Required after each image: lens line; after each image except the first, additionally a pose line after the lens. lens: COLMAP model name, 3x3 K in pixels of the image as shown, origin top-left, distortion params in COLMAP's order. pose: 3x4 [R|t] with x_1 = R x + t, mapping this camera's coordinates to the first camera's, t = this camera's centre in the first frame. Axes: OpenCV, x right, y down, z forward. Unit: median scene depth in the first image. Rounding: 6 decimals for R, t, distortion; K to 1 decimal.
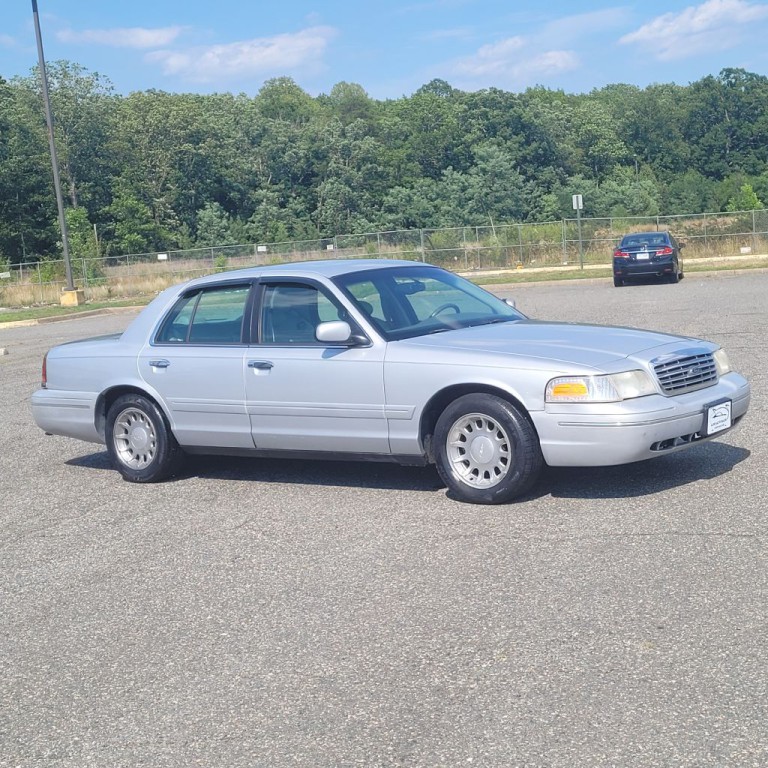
lens RADIAL K [[1270.6, 0, 376.0], [0, 1270.6, 383.5], [0, 0, 1]] dist [0.004693, 0.000000]
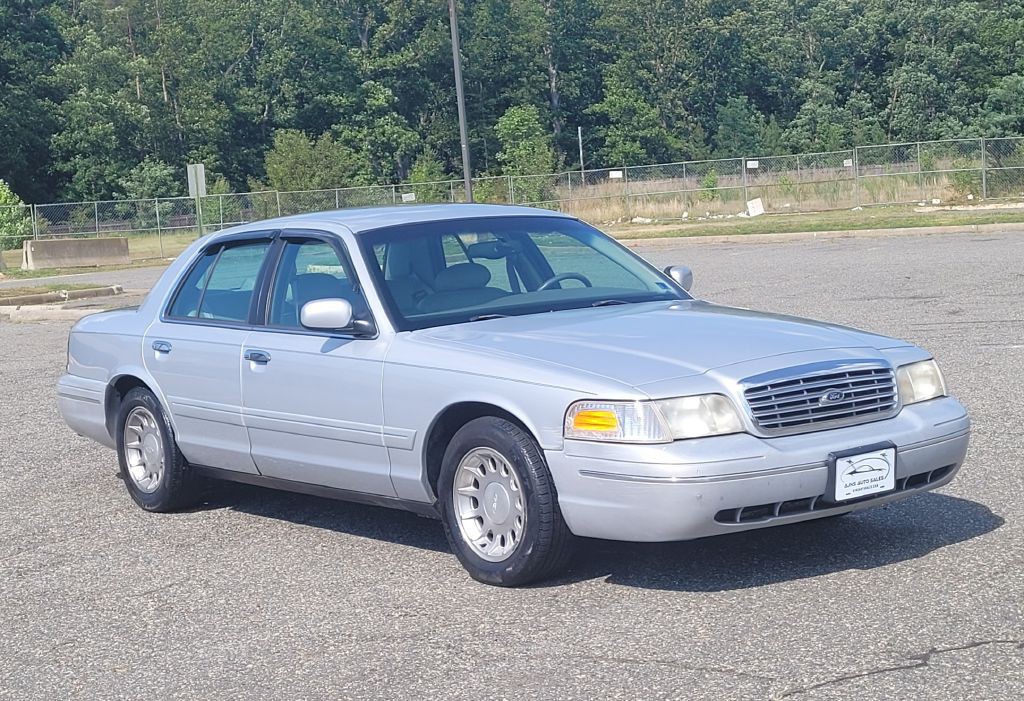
lens RADIAL K [[1699.3, 0, 522.6], [0, 1699.3, 359.4], [0, 0, 1]] dist [0.121765, 0.000000]
pose [[0.964814, 0.038086, -0.260161, 0.301403], [-0.035258, 0.999258, 0.015531, -0.033942], [0.260559, -0.005812, 0.965440, 0.139979]]
